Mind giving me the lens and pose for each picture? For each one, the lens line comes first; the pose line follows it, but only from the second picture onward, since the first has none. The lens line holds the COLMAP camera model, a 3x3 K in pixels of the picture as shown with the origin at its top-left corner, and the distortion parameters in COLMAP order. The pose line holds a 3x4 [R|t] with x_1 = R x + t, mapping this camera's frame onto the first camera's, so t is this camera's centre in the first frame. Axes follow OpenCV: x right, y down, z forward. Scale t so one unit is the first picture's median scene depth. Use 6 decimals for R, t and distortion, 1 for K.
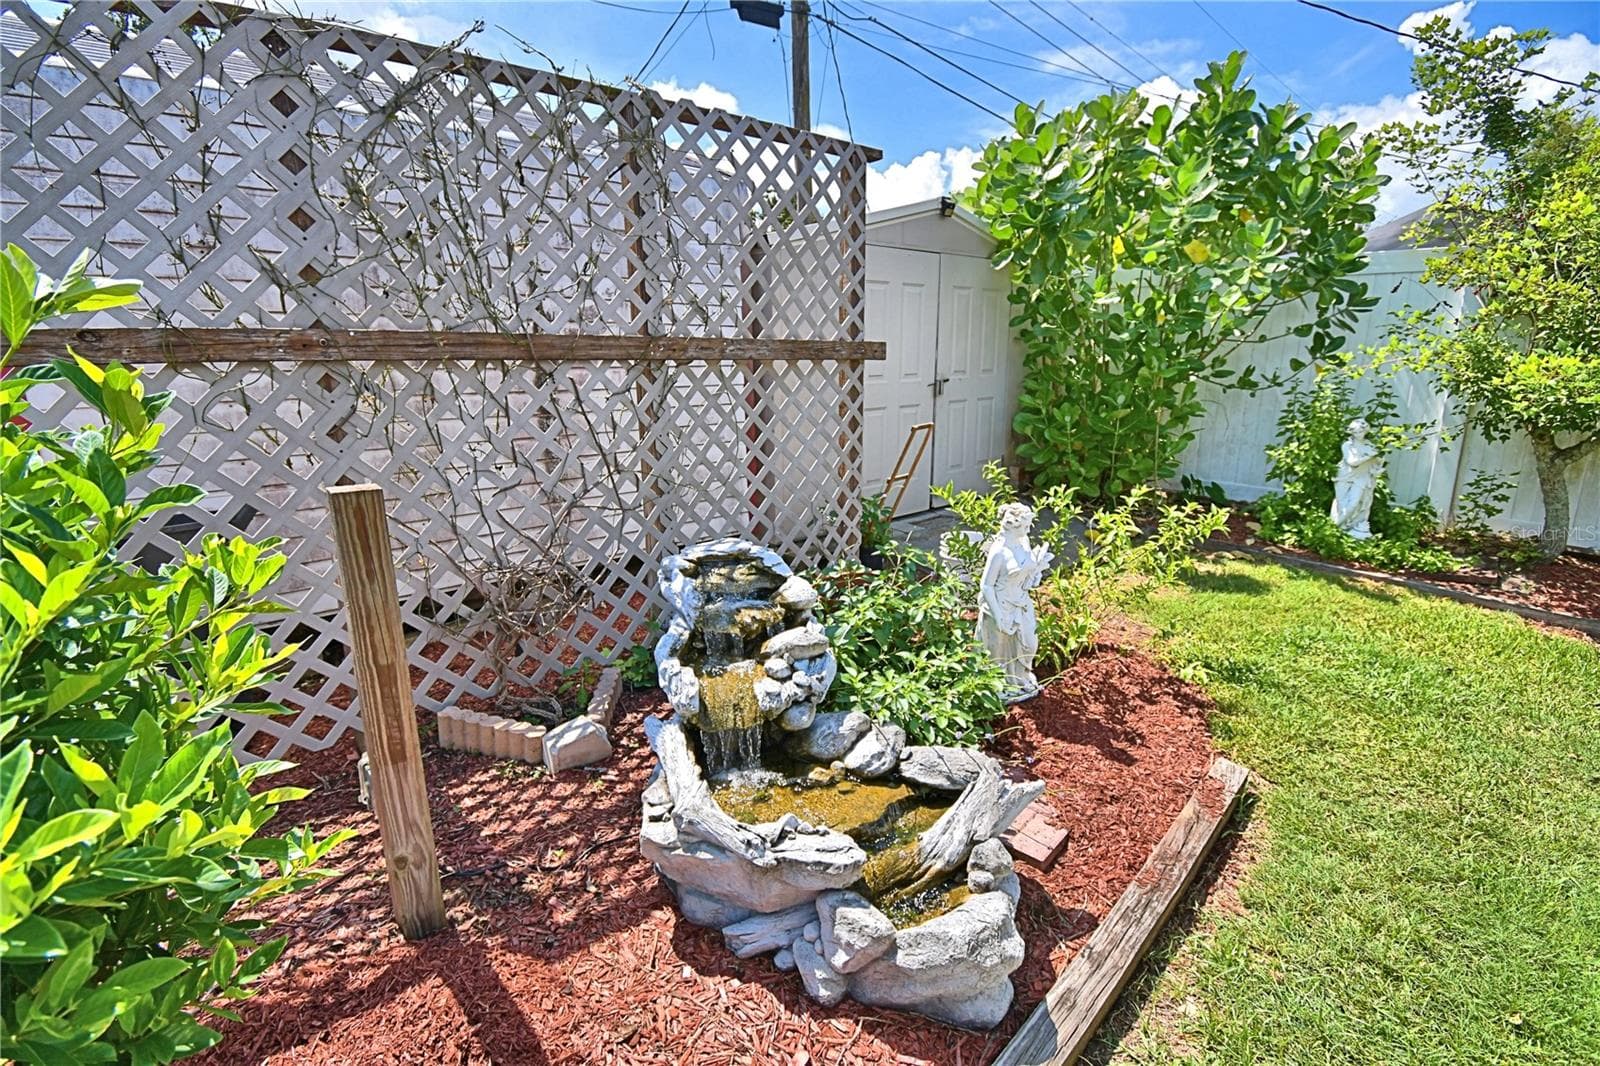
lens RADIAL K [[703.0, 0, 794.3], [0, 703.0, 531.3], [0, 0, 1]] dist [0.020068, -0.025427]
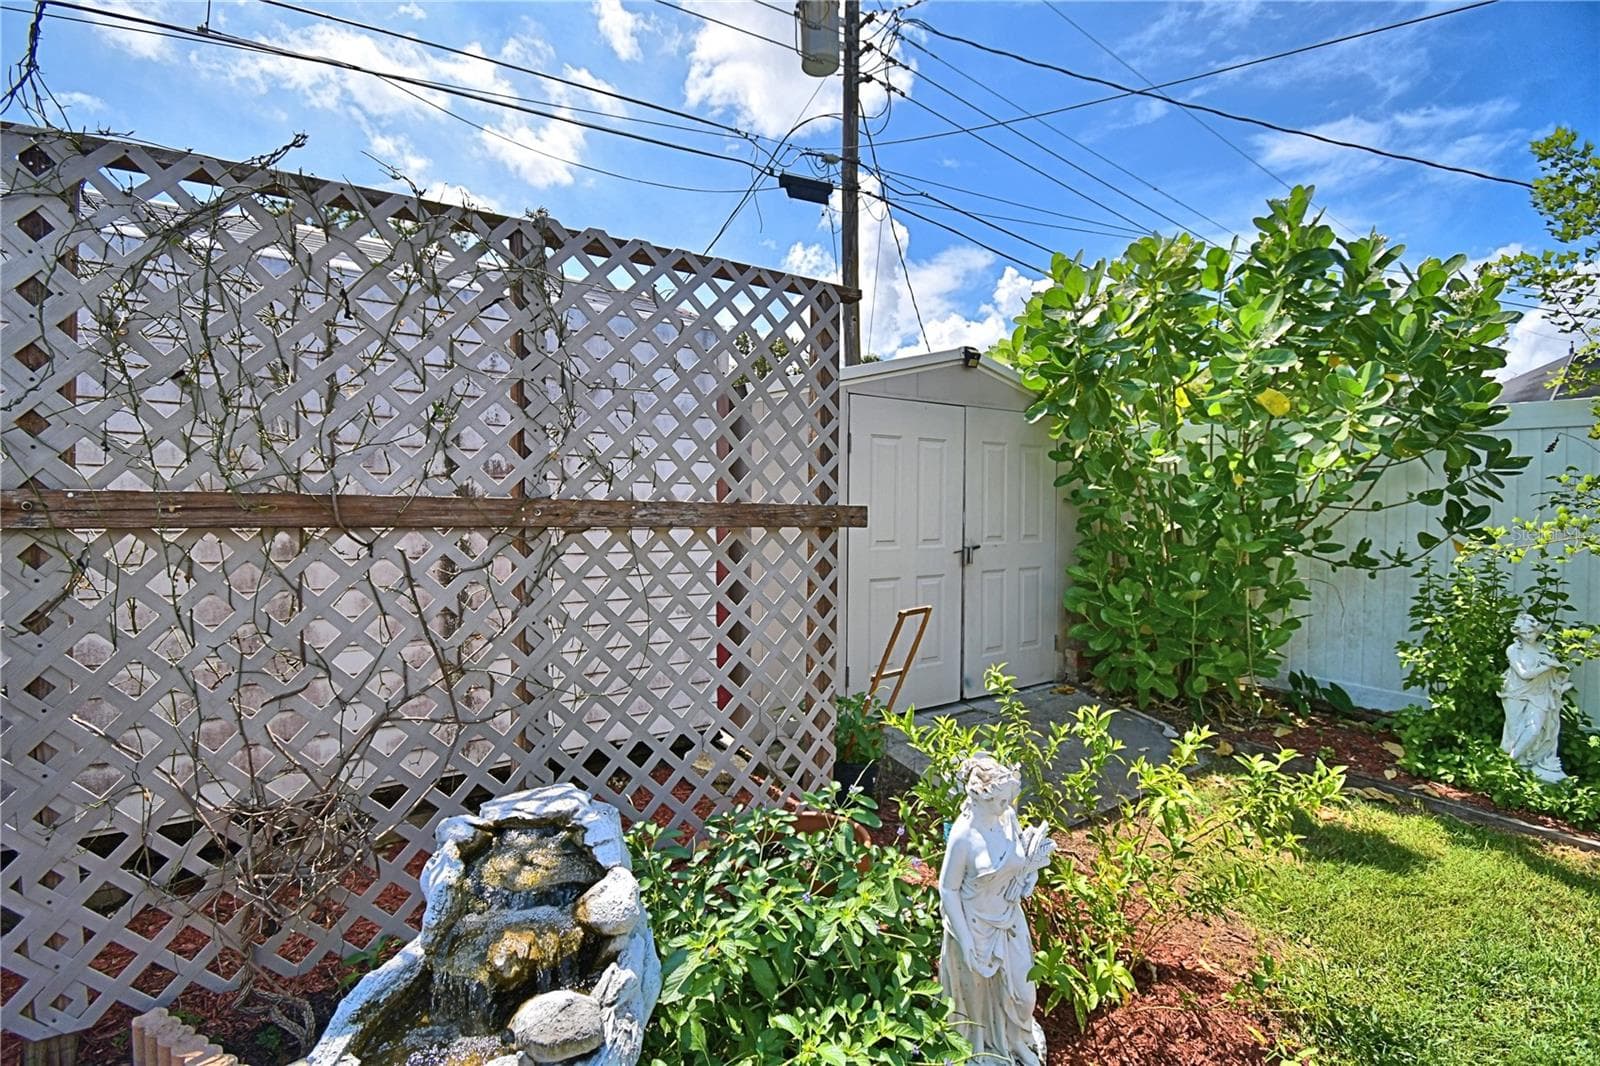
lens RADIAL K [[703.0, 0, 794.3], [0, 703.0, 531.3], [0, 0, 1]] dist [0.020068, -0.025427]
pose [[0.992131, 0.020044, -0.123586, 0.125358], [-0.045358, 0.977589, -0.205577, -0.059704], [0.116696, 0.209565, 0.970806, 0.179479]]
